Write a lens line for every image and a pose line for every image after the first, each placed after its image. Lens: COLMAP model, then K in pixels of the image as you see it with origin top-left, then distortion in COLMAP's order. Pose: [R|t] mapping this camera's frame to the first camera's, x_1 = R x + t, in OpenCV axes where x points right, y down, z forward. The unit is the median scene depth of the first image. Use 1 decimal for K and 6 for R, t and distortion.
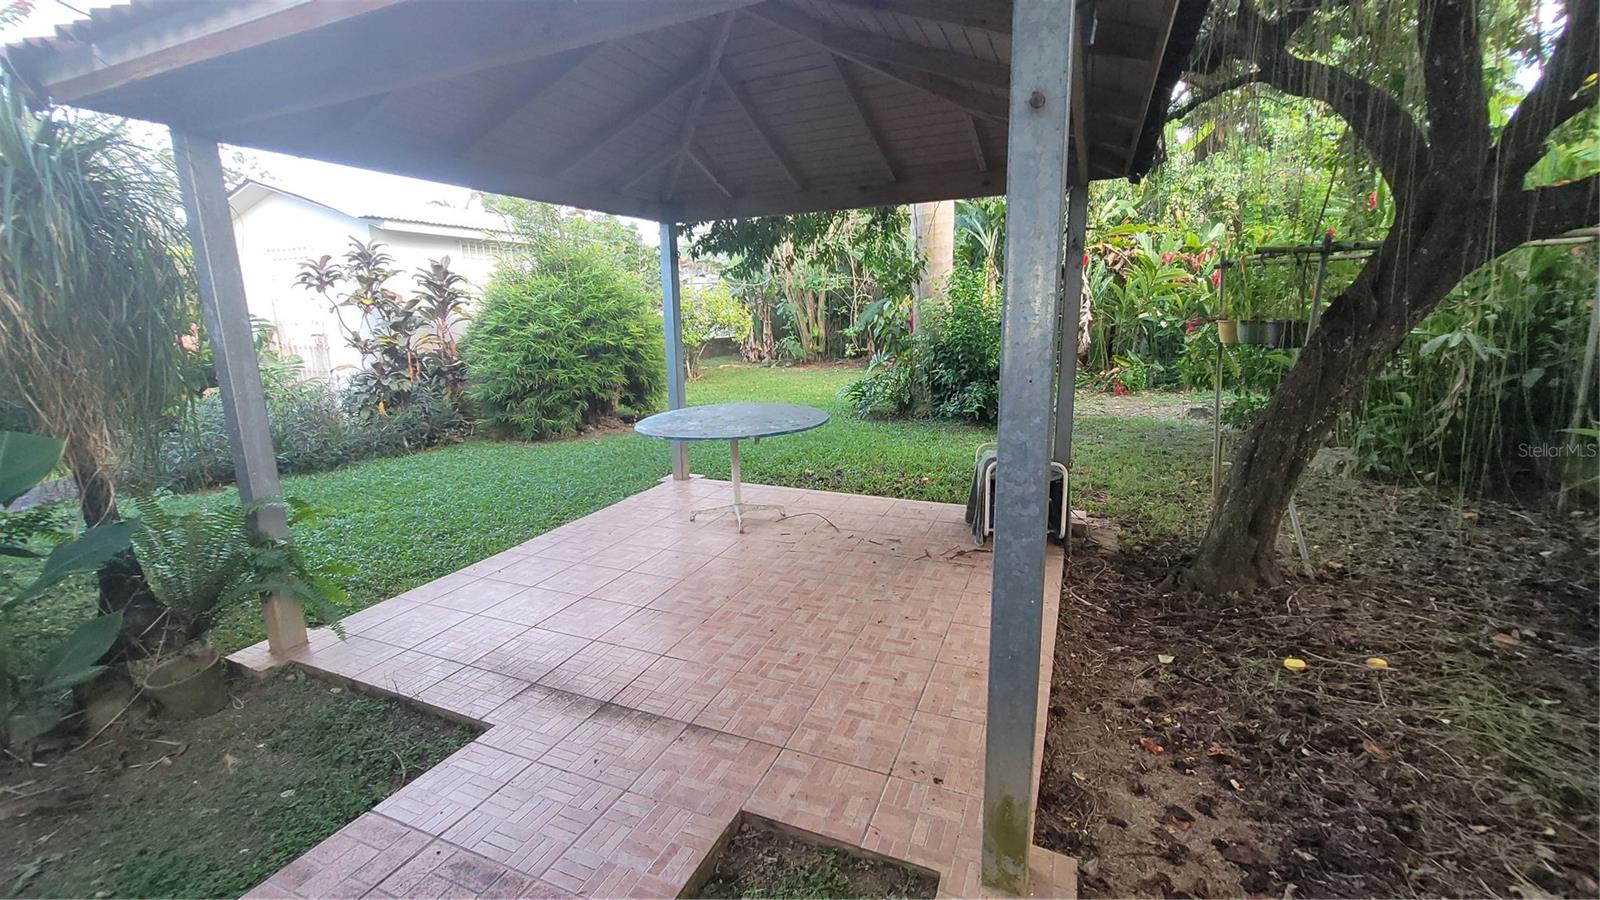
lens RADIAL K [[683.7, 0, 794.4], [0, 683.7, 456.1], [0, 0, 1]] dist [0.004021, 0.001322]
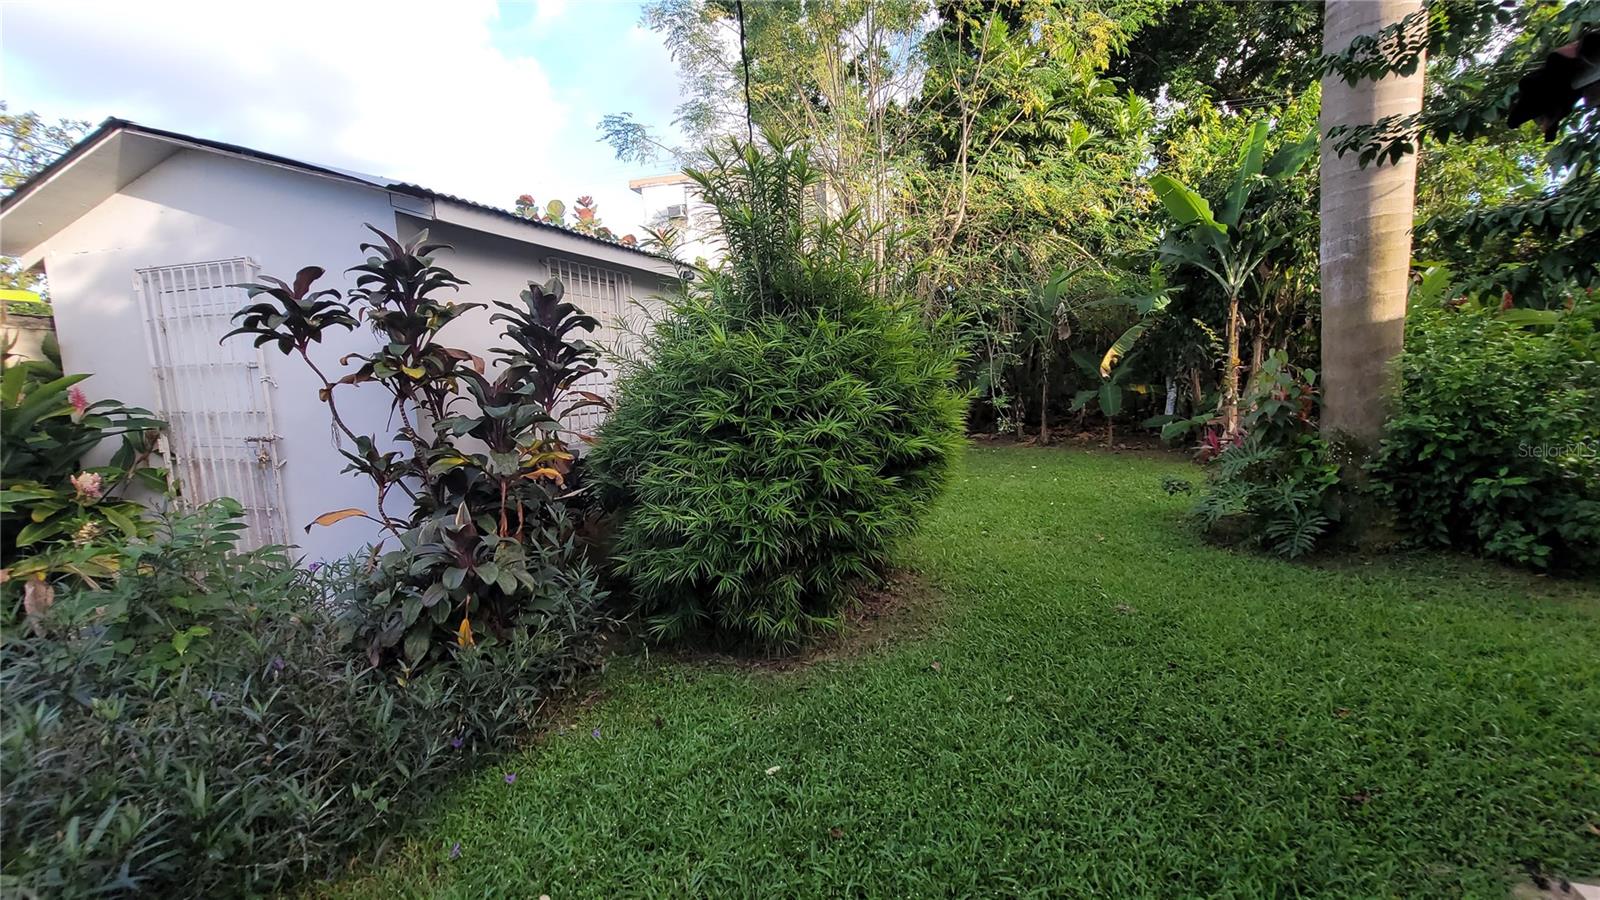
lens RADIAL K [[683.7, 0, 794.4], [0, 683.7, 456.1], [0, 0, 1]] dist [0.004021, 0.001322]
pose [[0.992899, -0.026422, 0.115993, -0.411818], [0.036969, 0.995279, -0.089739, -0.117944], [-0.113074, 0.093390, 0.989188, 0.520601]]
